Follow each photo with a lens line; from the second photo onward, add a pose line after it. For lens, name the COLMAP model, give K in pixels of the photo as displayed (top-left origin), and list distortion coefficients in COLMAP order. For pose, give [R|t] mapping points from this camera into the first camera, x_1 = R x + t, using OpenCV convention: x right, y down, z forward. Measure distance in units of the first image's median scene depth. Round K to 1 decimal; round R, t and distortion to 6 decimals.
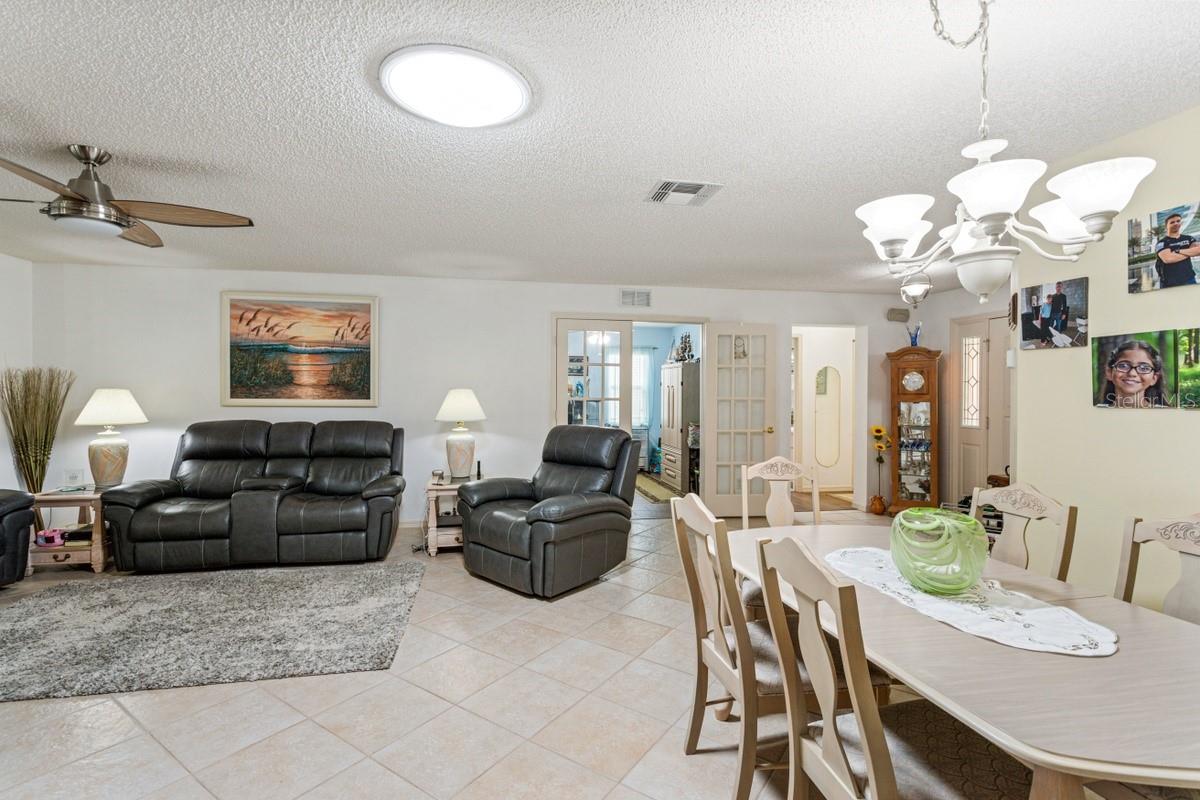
lens RADIAL K [[556.1, 0, 601.4], [0, 556.1, 395.5], [0, 0, 1]] dist [0.002729, 0.000321]
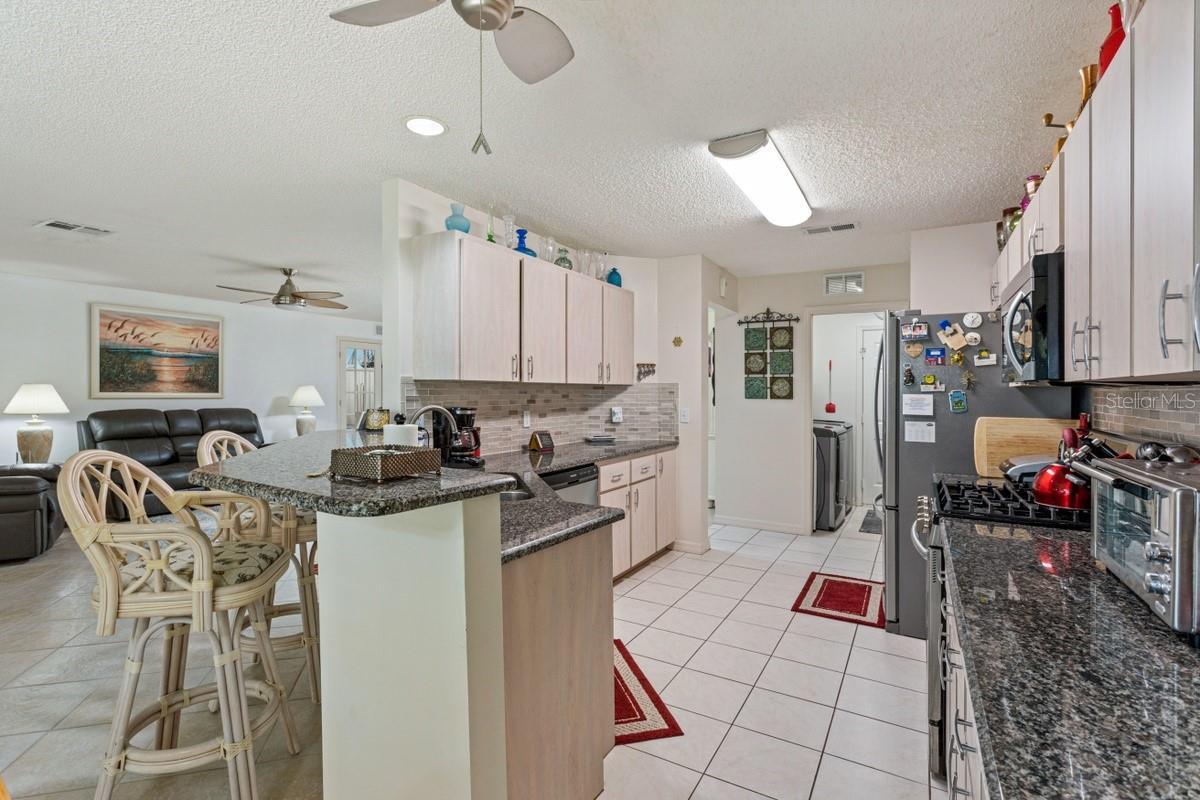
lens RADIAL K [[556.1, 0, 600.5], [0, 556.1, 396.8], [0, 0, 1]] dist [0.002729, 0.000321]
pose [[0.638889, -0.006863, 0.769268, -0.896115], [-0.000910, 0.999953, 0.009677, 0.003011], [-0.769298, -0.006882, 0.638853, -0.603367]]
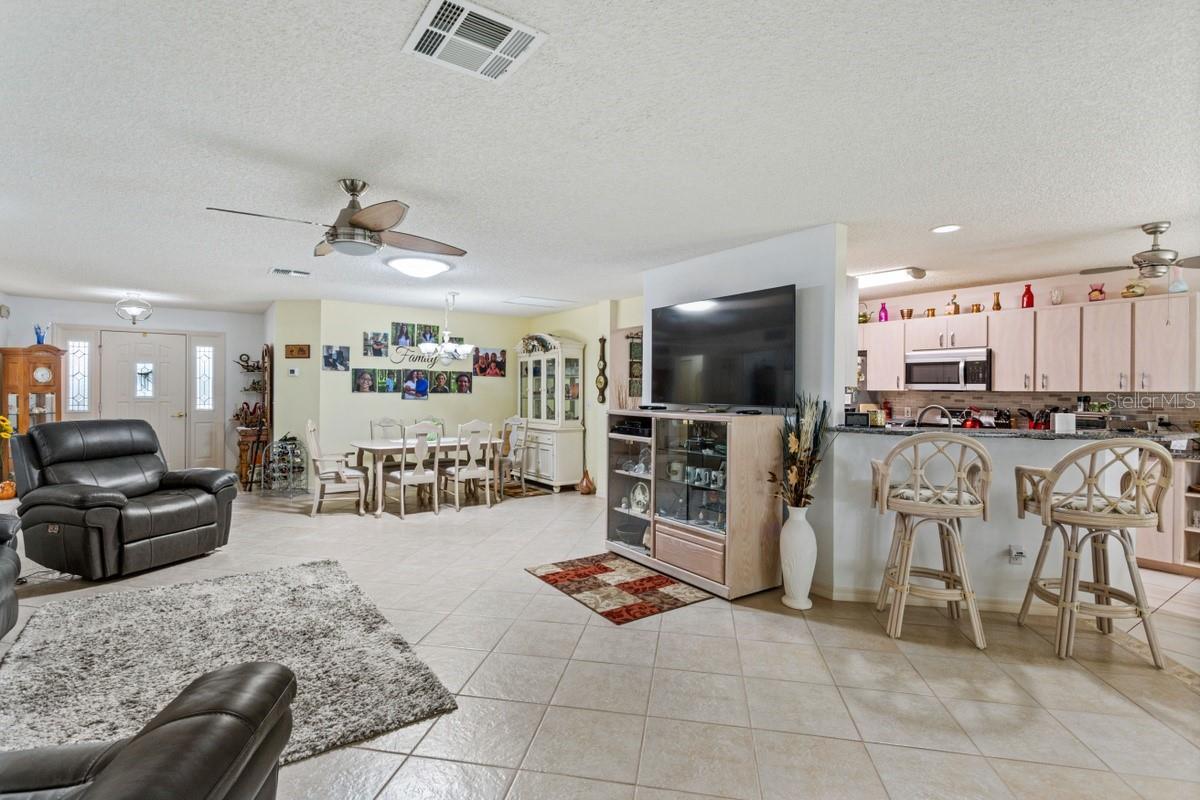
lens RADIAL K [[556.1, 0, 596.2], [0, 556.1, 392.4], [0, 0, 1]] dist [0.002729, 0.000321]
pose [[-0.417565, -0.011585, 0.908573, -1.122384], [-0.003967, 0.999932, 0.010927, -0.008025], [-0.908638, 0.000958, -0.417583, 0.523481]]
